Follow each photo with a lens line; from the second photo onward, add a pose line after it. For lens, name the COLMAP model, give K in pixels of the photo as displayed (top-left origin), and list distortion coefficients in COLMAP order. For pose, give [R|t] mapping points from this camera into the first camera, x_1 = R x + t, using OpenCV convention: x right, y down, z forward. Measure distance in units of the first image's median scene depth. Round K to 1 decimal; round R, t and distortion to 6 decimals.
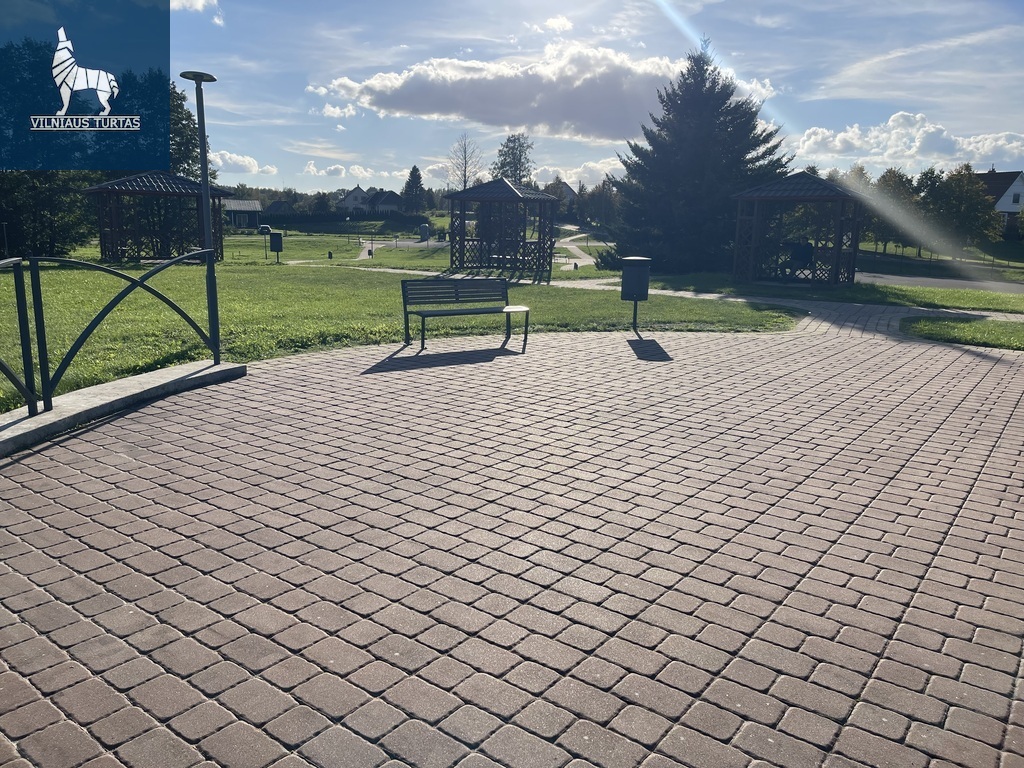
lens RADIAL K [[768.3, 0, 505.5], [0, 768.3, 375.0], [0, 0, 1]] dist [0.070819, -0.078560]
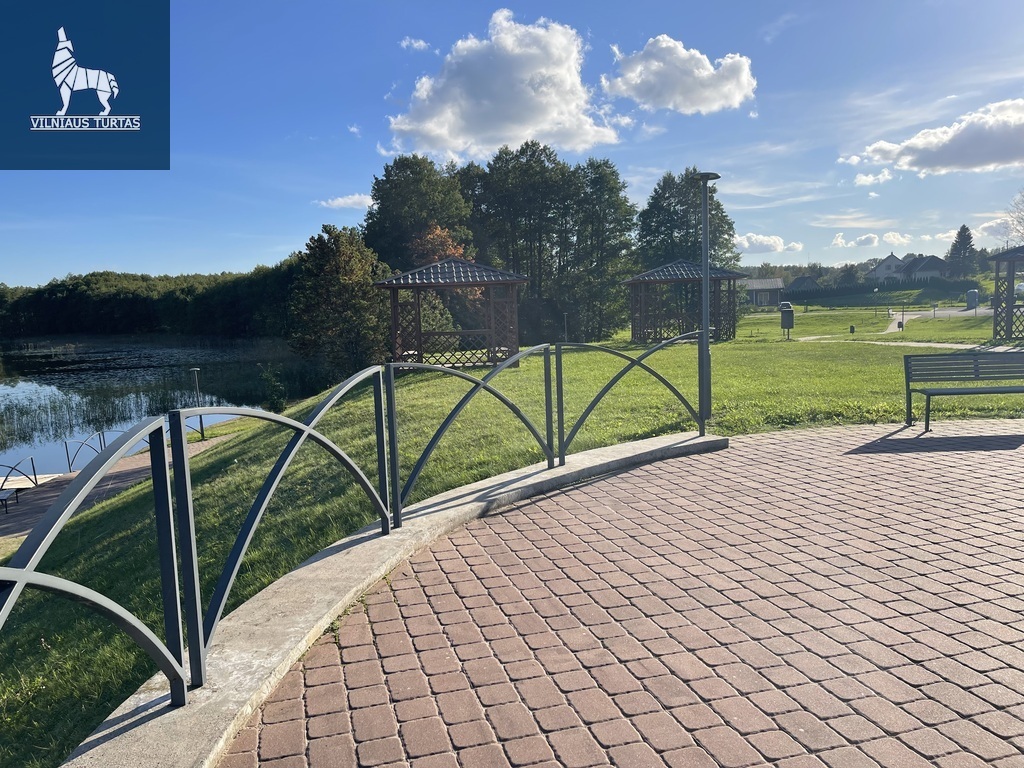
lens RADIAL K [[768.3, 0, 508.0], [0, 768.3, 384.1], [0, 0, 1]] dist [0.070819, -0.078560]
pose [[0.800759, 0.010461, -0.598895, 0.075285], [-0.062210, 0.995893, -0.065783, 0.002788], [0.595747, 0.089934, 0.798121, -0.033373]]
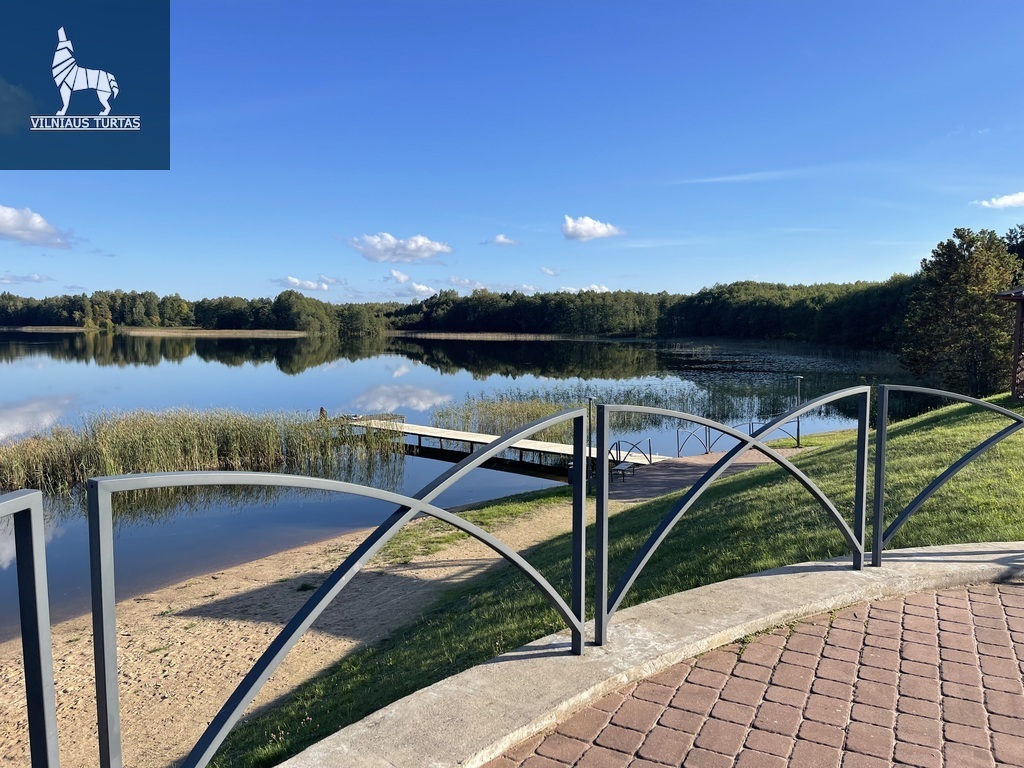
lens RADIAL K [[768.3, 0, 518.5], [0, 768.3, 385.8], [0, 0, 1]] dist [0.070819, -0.078560]
pose [[0.176355, 0.059161, -0.982547, 0.168536], [-0.192275, 0.981034, 0.024559, -0.017241], [0.965365, 0.184588, 0.184385, 0.078212]]
